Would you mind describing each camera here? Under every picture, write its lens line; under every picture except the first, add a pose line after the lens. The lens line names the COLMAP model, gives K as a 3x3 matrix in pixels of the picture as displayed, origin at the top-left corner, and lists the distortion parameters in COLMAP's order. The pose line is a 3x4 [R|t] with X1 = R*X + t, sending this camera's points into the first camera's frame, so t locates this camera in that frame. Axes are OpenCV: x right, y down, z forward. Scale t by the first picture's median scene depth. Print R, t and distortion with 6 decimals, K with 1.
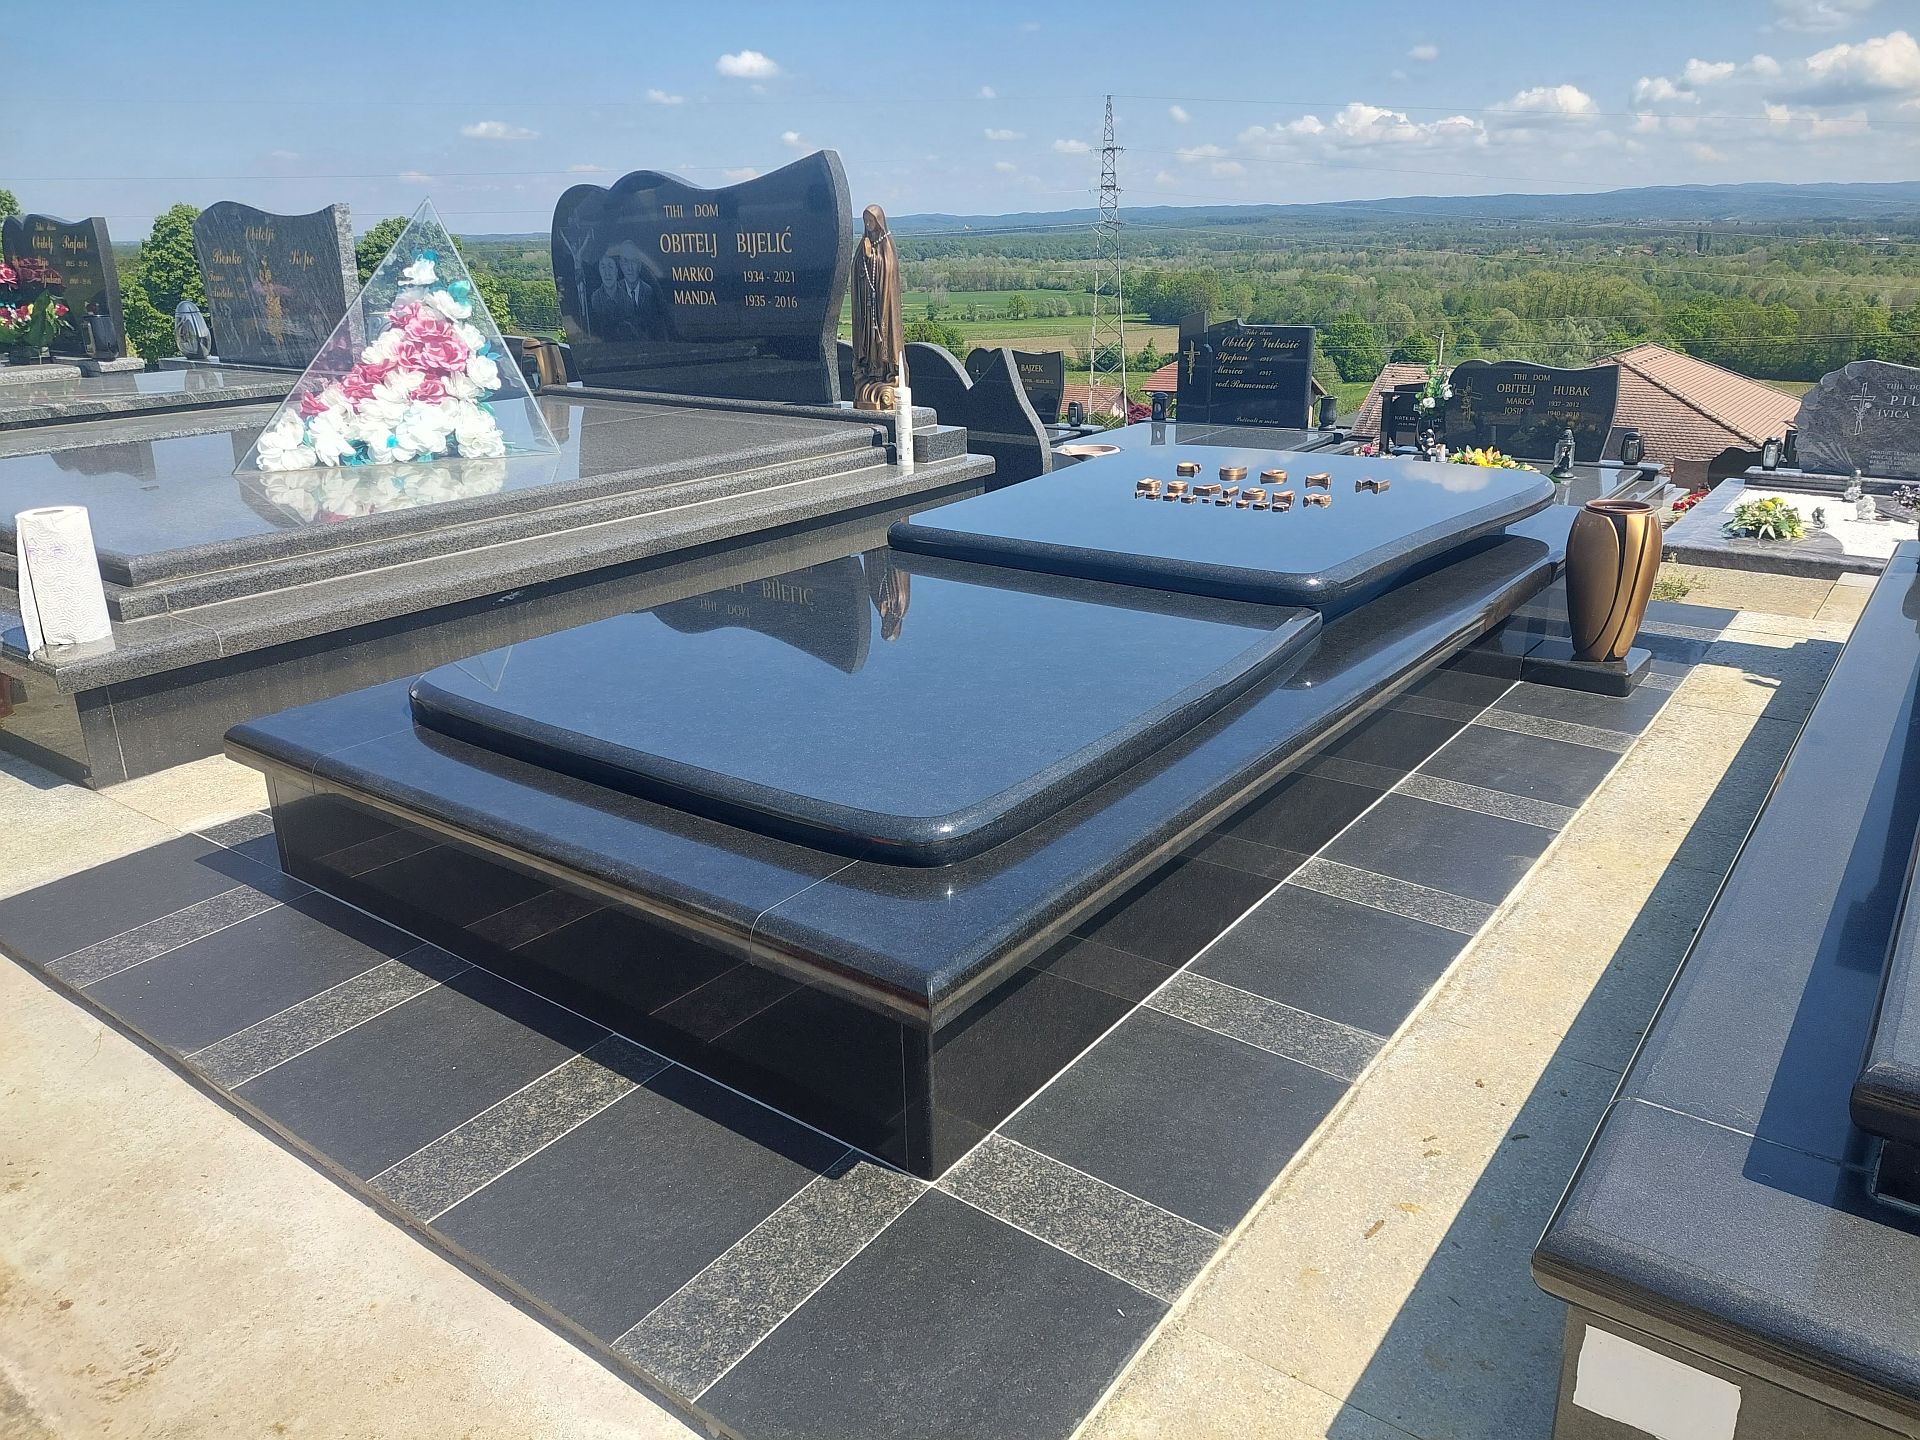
lens RADIAL K [[1378.6, 0, 965.7], [0, 1378.6, 725.3], [0, 0, 1]] dist [0.063427, -0.067128]
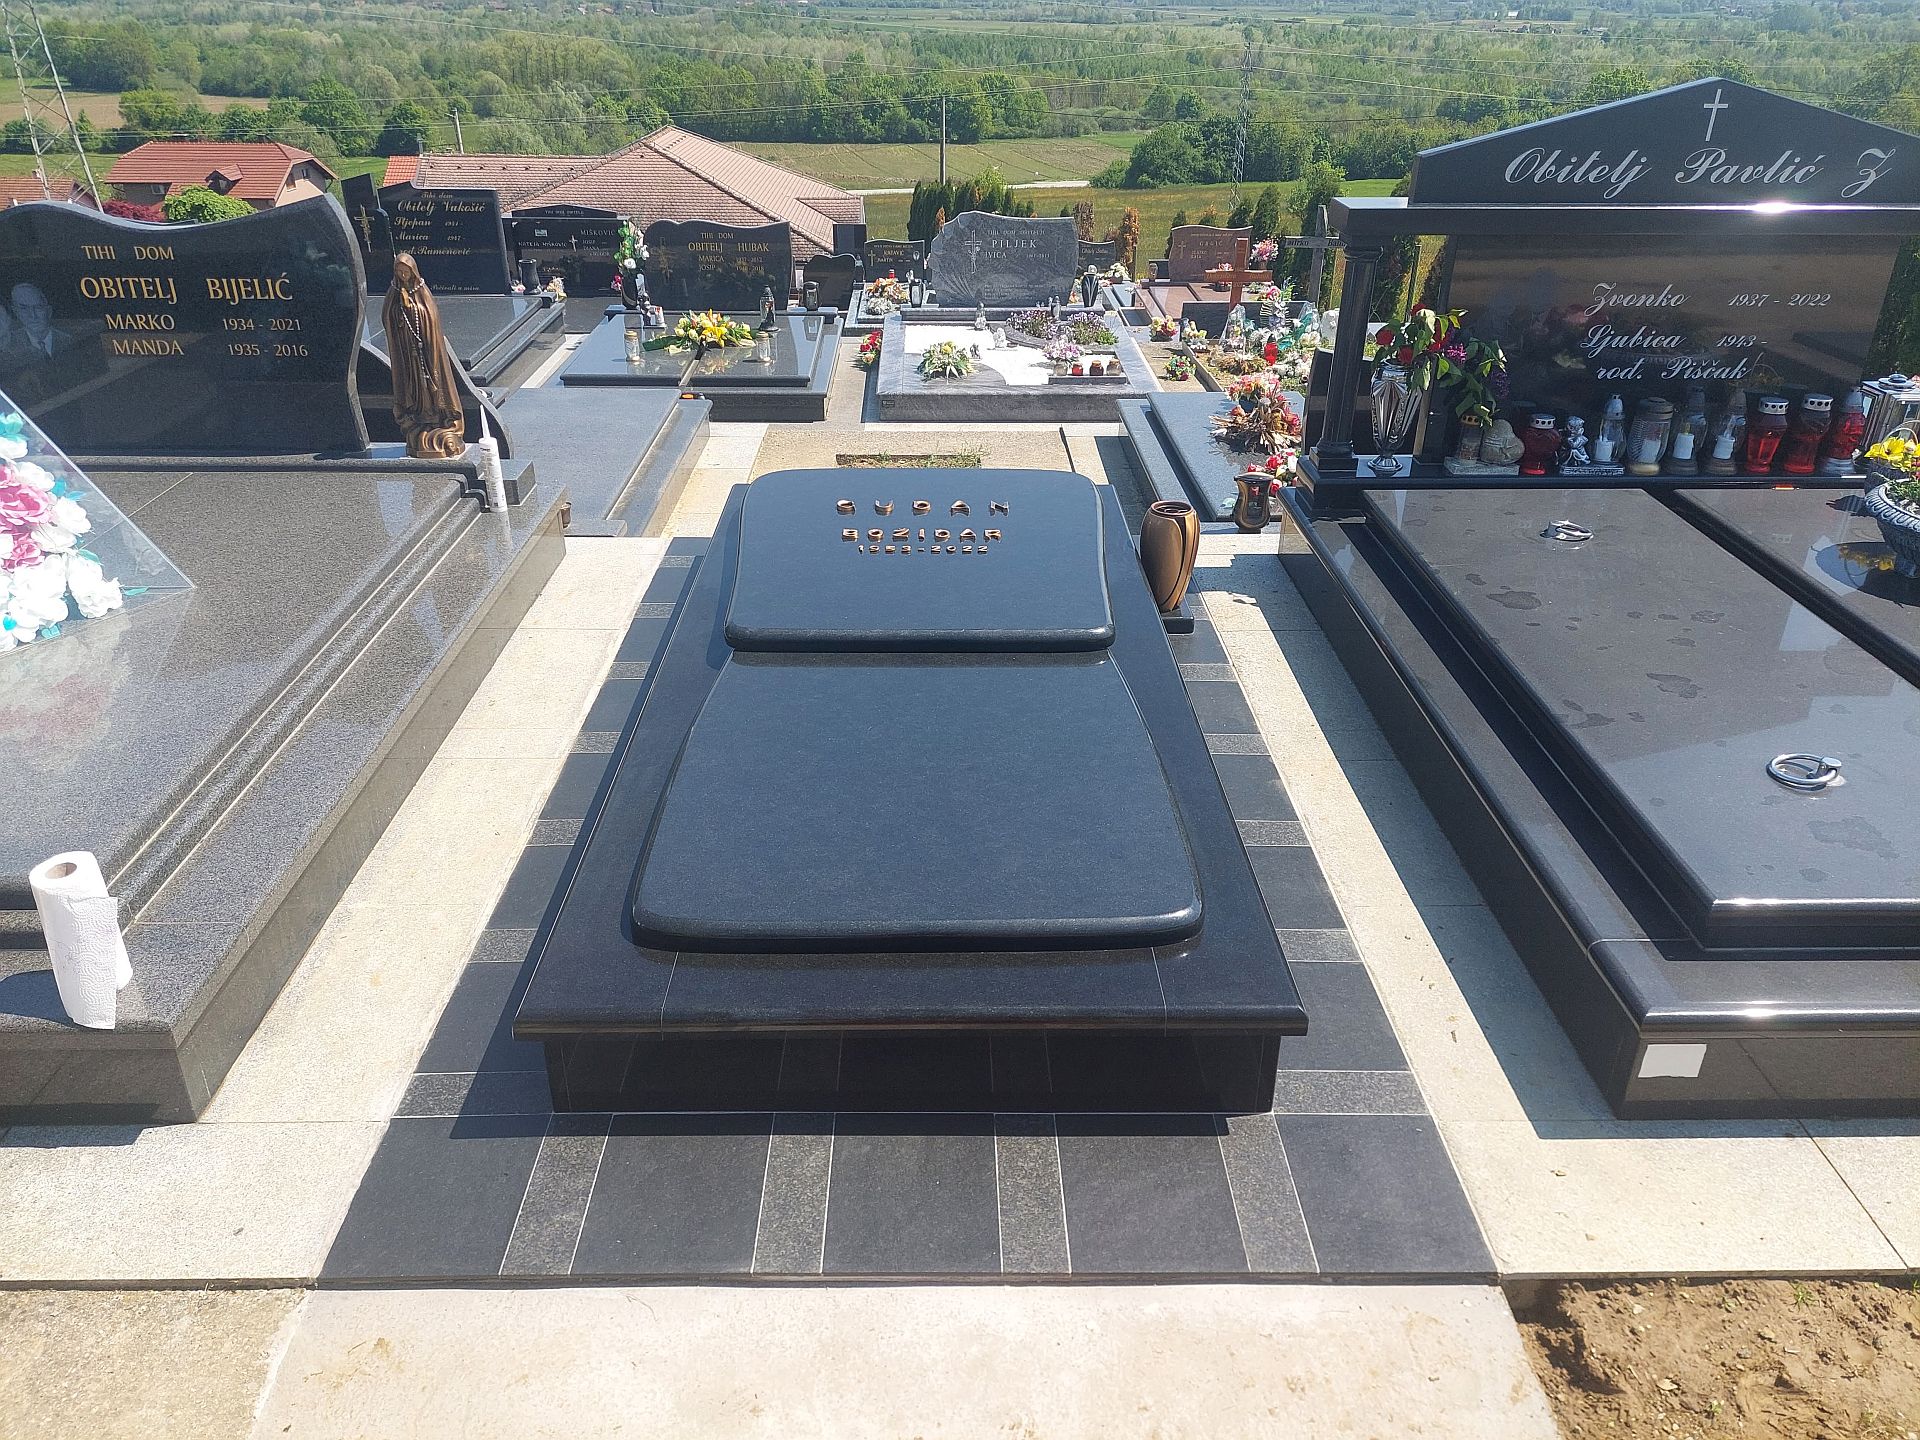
lens RADIAL K [[1378.6, 0, 949.5], [0, 1378.6, 738.2], [0, 0, 1]] dist [0.063427, -0.067128]
pose [[0.789127, -0.276917, 0.548266, -0.224798], [0.183689, 0.958151, 0.219555, -0.109952], [-0.586121, -0.072547, 0.806969, -0.023542]]
